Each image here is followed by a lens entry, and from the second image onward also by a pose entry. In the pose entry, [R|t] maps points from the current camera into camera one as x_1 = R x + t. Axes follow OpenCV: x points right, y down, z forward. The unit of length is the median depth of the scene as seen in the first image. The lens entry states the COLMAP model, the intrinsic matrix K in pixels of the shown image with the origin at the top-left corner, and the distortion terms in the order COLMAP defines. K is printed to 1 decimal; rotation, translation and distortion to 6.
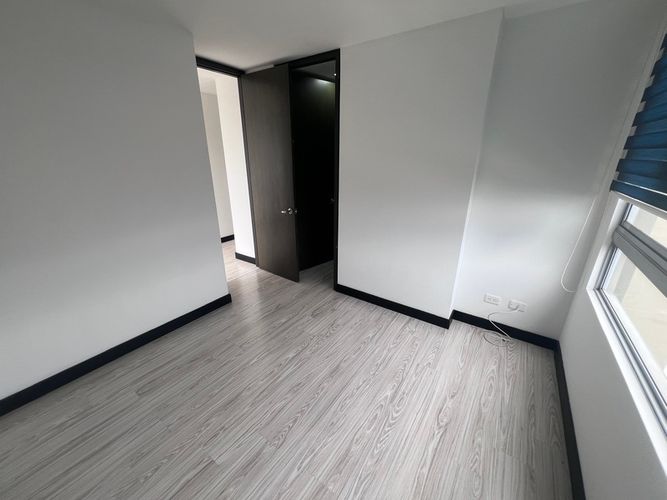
lens RADIAL K [[266.2, 0, 332.7], [0, 266.2, 250.1], [0, 0, 1]] dist [-0.000698, 0.000565]
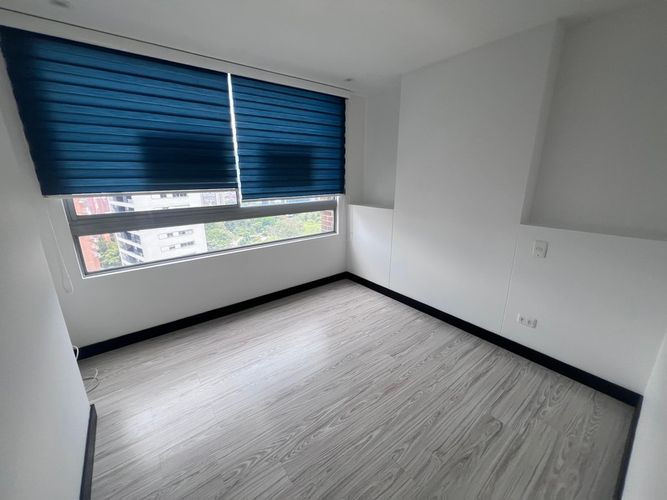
lens RADIAL K [[266.2, 0, 333.5], [0, 266.2, 248.4], [0, 0, 1]] dist [-0.000698, 0.000565]
pose [[-0.952755, -0.080733, 0.292815, -0.423670], [0.104122, 0.818808, 0.564546, -0.519967], [-0.285336, 0.568363, -0.771717, 1.552527]]
